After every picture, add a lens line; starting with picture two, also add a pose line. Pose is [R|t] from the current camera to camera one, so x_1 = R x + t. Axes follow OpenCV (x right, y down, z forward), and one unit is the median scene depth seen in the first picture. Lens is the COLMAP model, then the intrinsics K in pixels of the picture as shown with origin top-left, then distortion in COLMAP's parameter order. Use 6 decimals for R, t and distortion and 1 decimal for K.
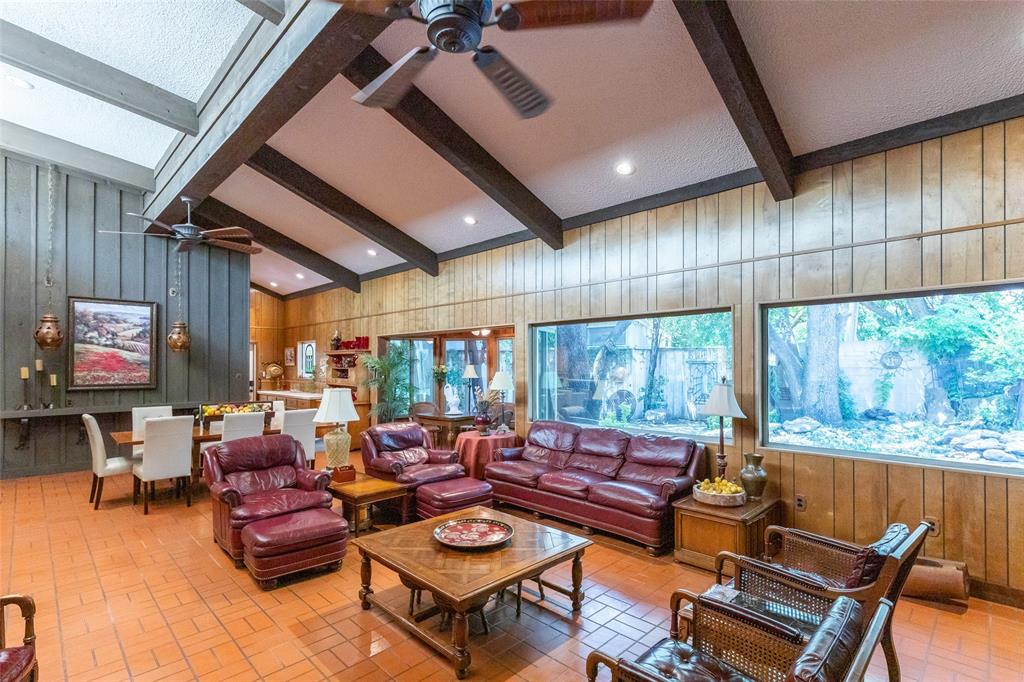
lens RADIAL K [[484.9, 0, 510.4], [0, 484.9, 361.9], [0, 0, 1]] dist [0.000422, -0.000003]
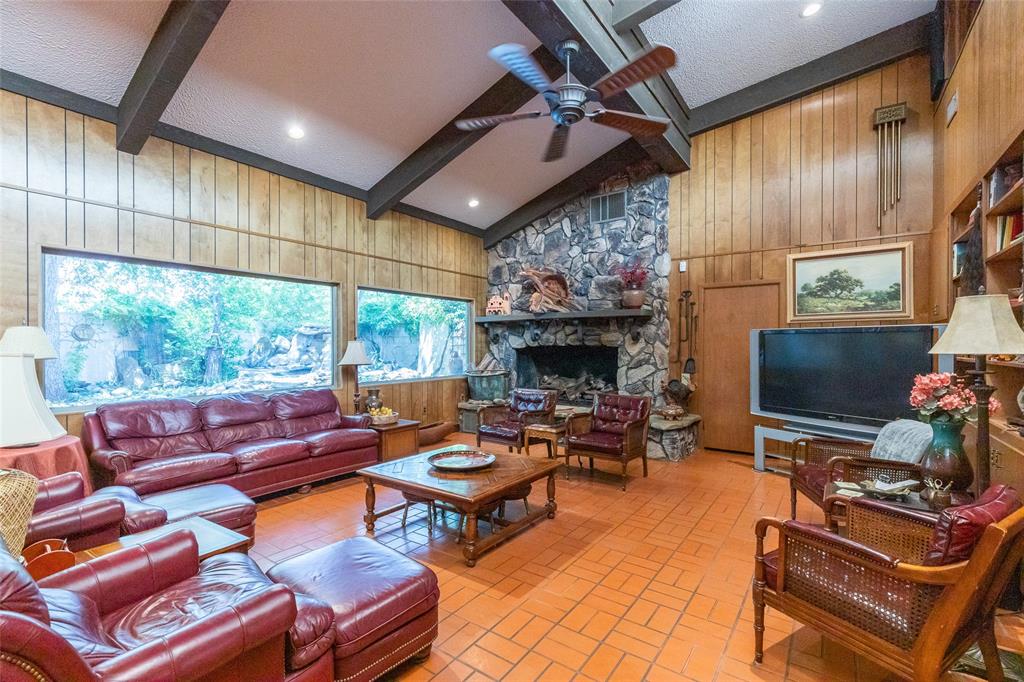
lens RADIAL K [[456.9, 0, 507.7], [0, 456.9, 346.5], [0, 0, 1]] dist [0.001627, 0.000121]
pose [[-0.164018, -0.002988, 0.986453, -0.331661], [-0.004050, 0.999989, 0.002355, 0.021336], [-0.986449, -0.003609, -0.164028, 0.286521]]
